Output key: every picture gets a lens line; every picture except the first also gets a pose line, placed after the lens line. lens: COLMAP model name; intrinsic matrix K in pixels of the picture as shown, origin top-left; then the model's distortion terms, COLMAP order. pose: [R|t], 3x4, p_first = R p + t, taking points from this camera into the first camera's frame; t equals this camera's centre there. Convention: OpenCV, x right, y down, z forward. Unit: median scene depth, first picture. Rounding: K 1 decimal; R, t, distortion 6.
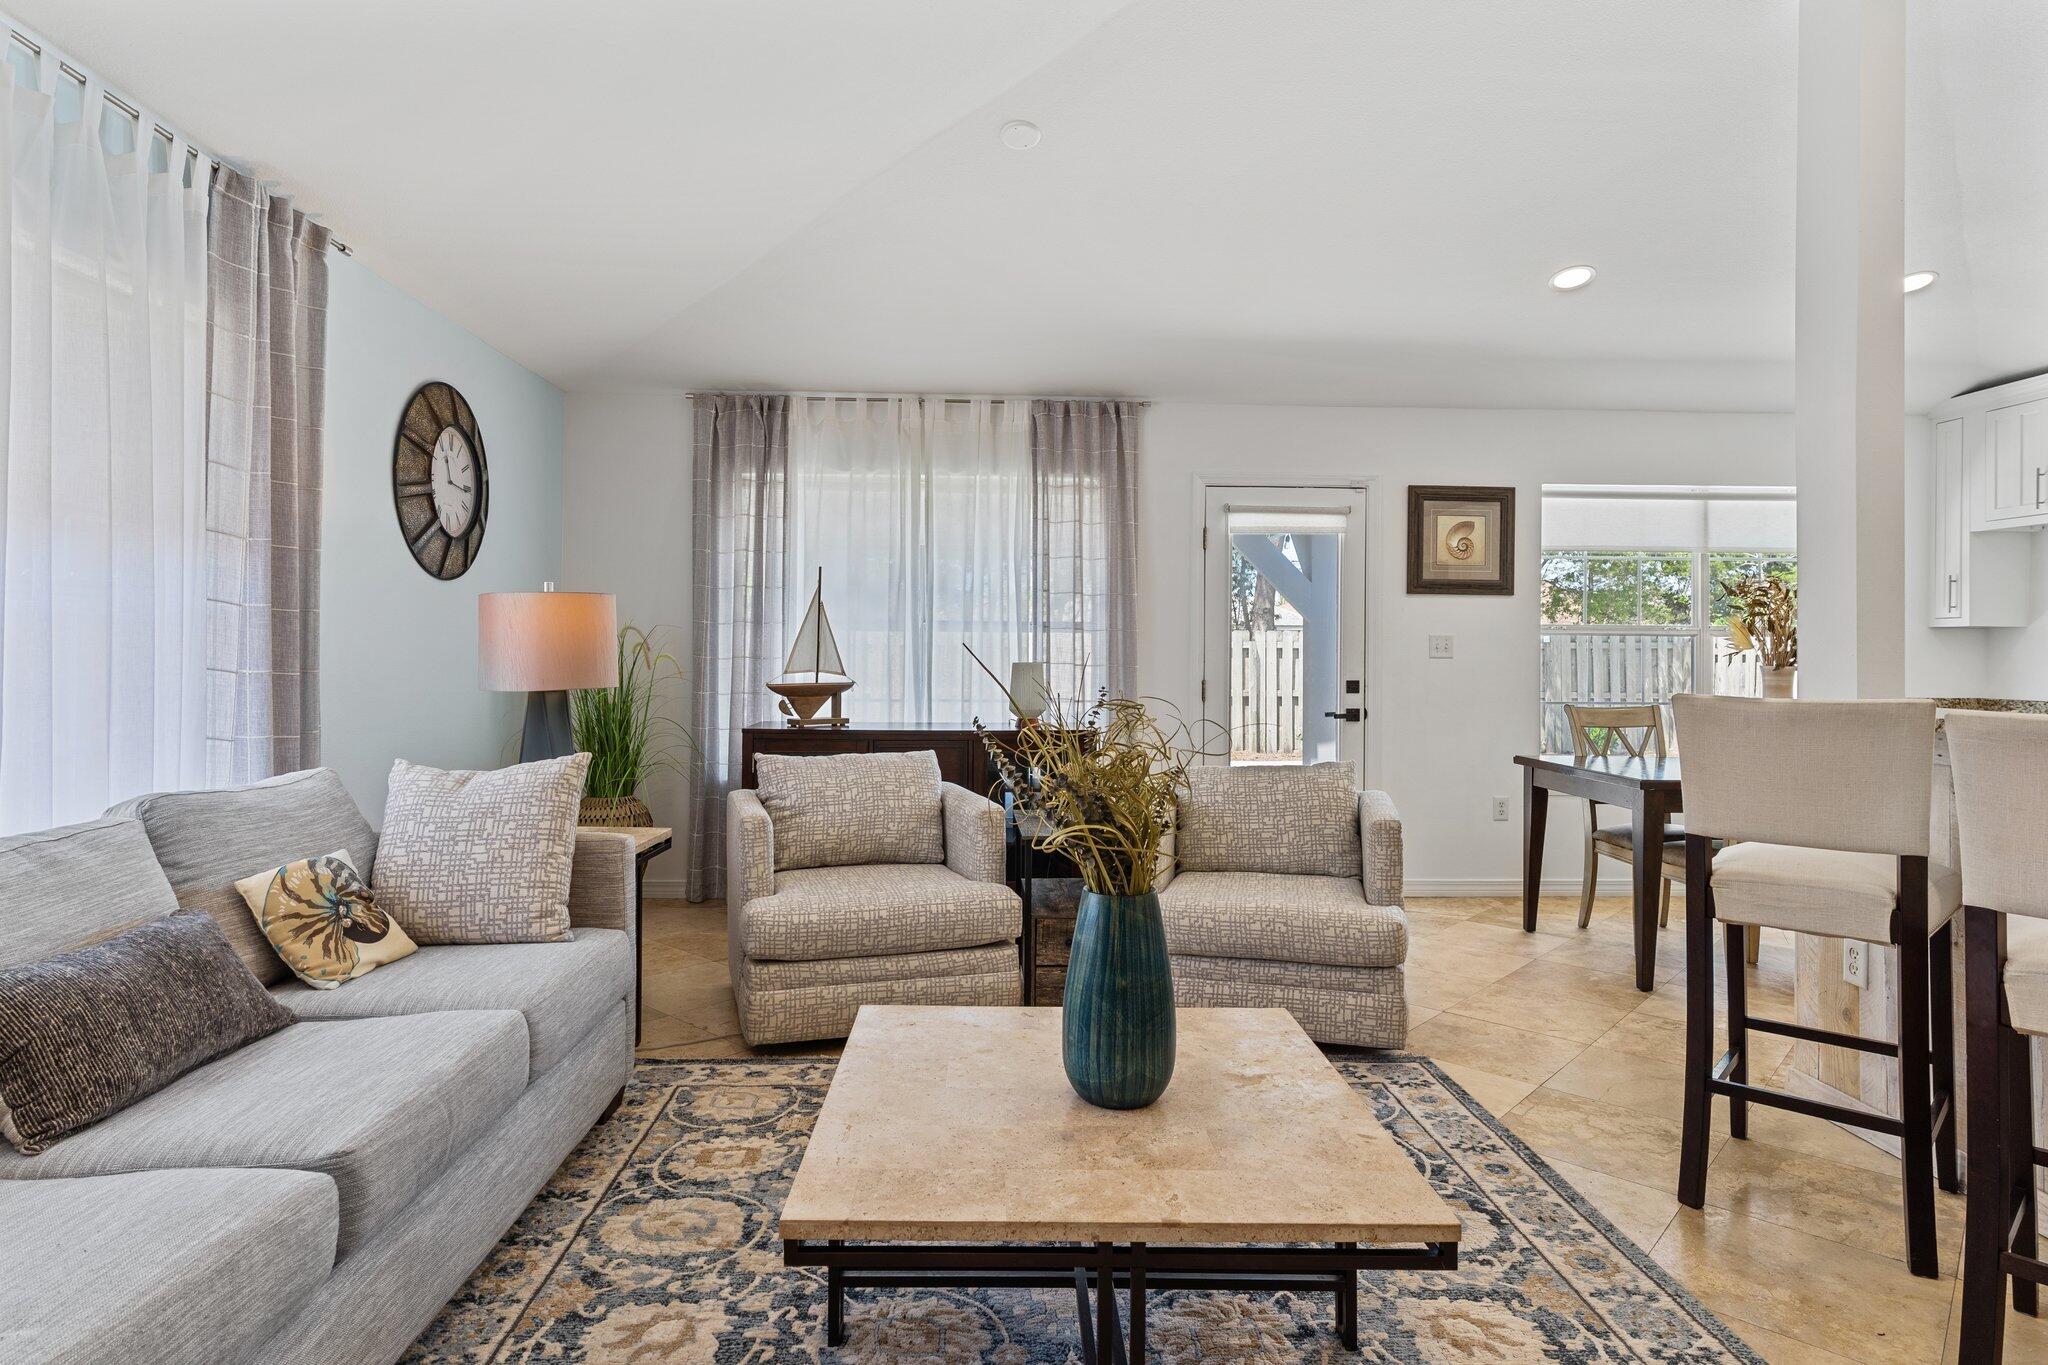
lens RADIAL K [[1123.5, 0, 1015.4], [0, 1123.5, 640.9], [0, 0, 1]] dist [0.007129, 0.000402]
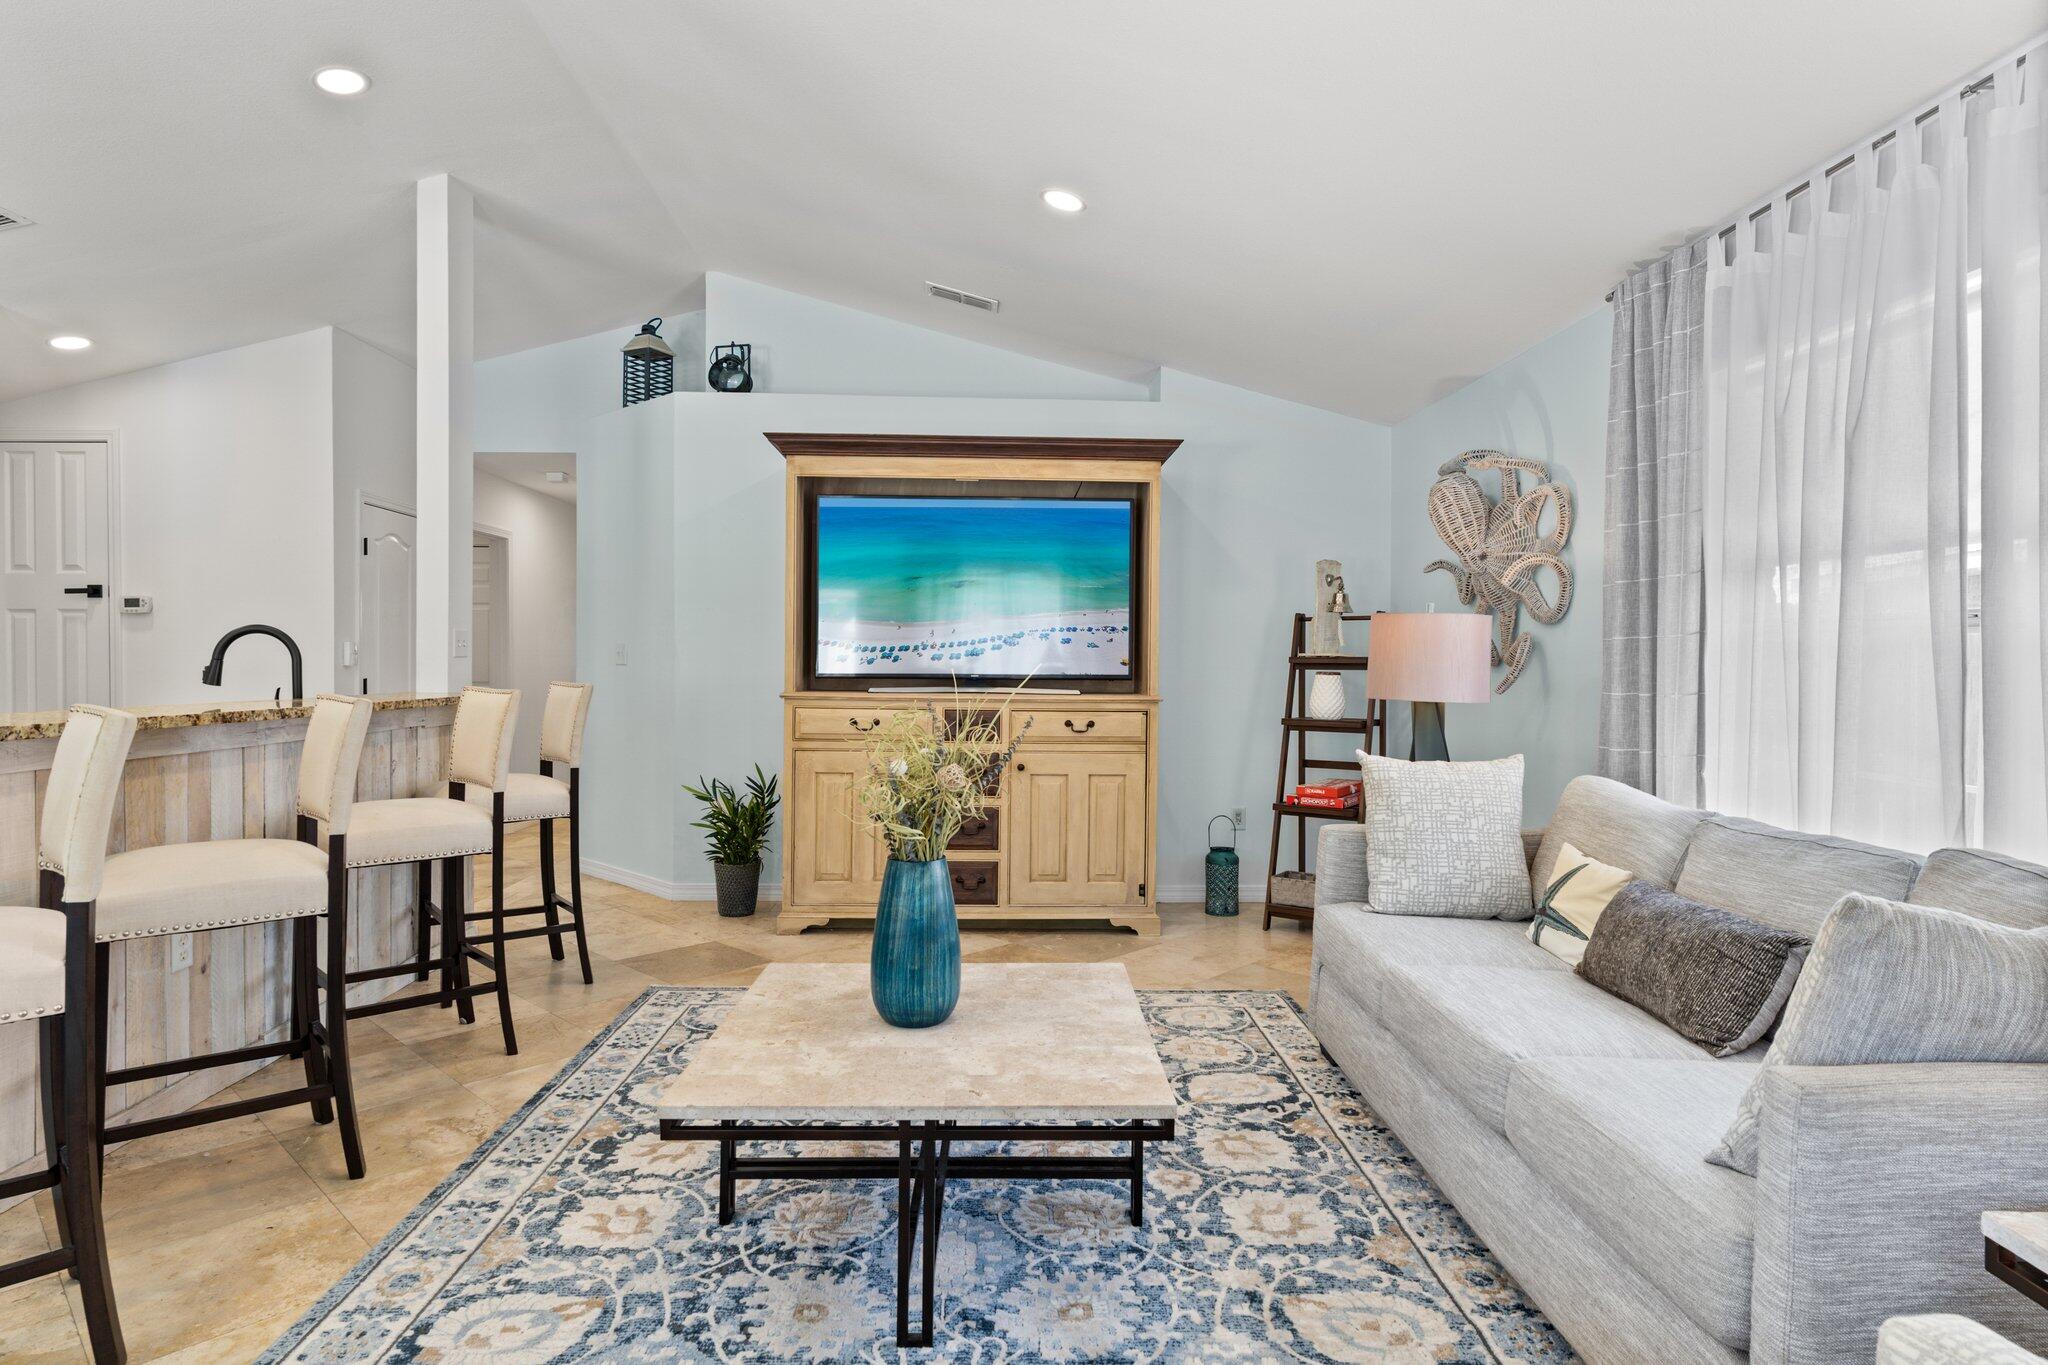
lens RADIAL K [[1103.0, 0, 1019.0], [0, 1103.0, 676.0], [0, 0, 1]] dist [0.003797, 0.001247]
pose [[-0.999816, -0.016146, 0.010382, -0.012483], [-0.016109, 0.999864, 0.003612, 0.004375], [-0.010439, 0.003444, -0.999940, 0.870912]]
